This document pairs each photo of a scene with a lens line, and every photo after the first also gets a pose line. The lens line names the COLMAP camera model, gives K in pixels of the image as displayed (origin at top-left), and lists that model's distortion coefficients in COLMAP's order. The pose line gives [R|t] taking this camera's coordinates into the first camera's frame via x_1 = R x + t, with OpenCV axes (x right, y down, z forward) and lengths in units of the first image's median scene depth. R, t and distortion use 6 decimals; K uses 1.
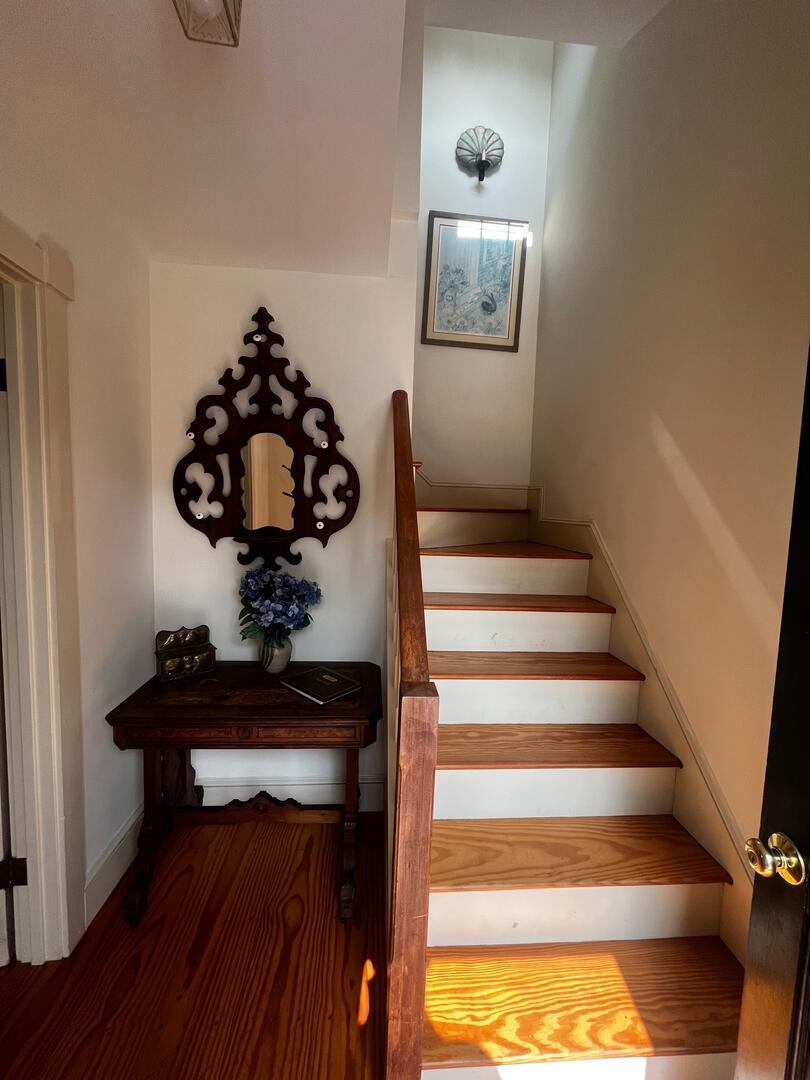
lens RADIAL K [[434.2, 0, 407.3], [0, 434.2, 538.9], [0, 0, 1]] dist [-0.000047, -0.000568]
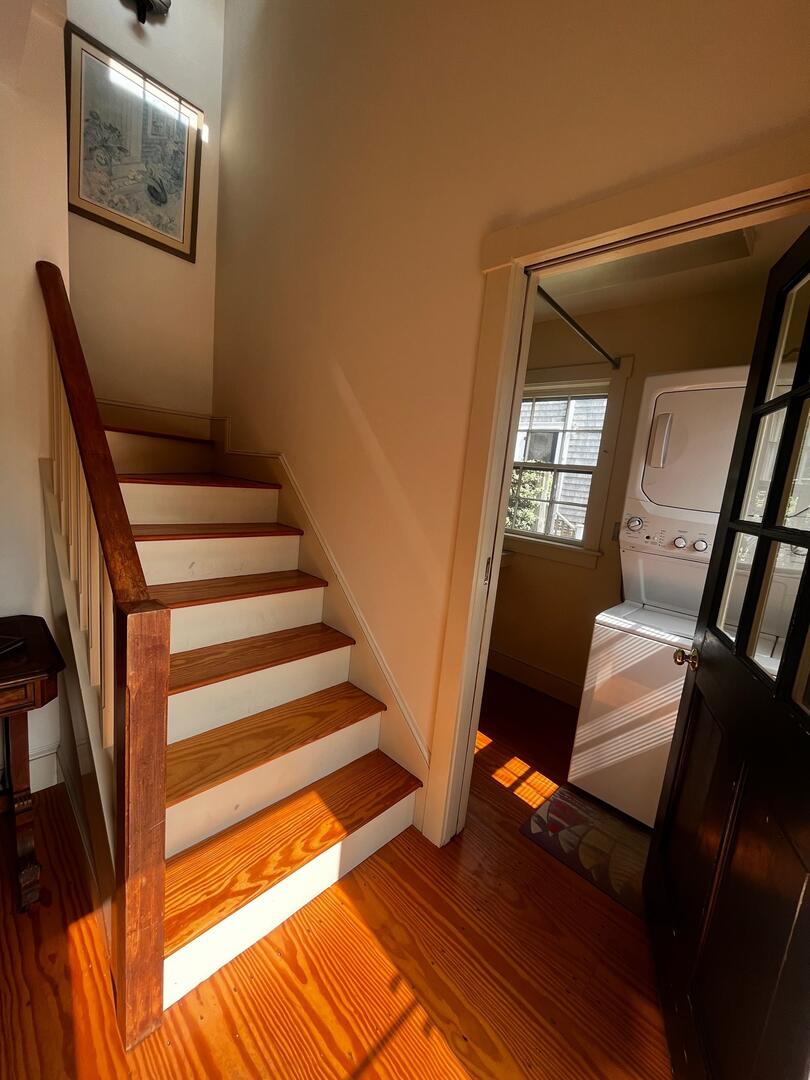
lens RADIAL K [[434.2, 0, 399.9], [0, 434.2, 538.7], [0, 0, 1]] dist [-0.000047, -0.000568]
pose [[0.752965, -0.066833, 0.654658, -0.089704], [-0.016919, 0.992534, 0.120785, 0.041561], [-0.657843, -0.102023, 0.746213, -0.033433]]
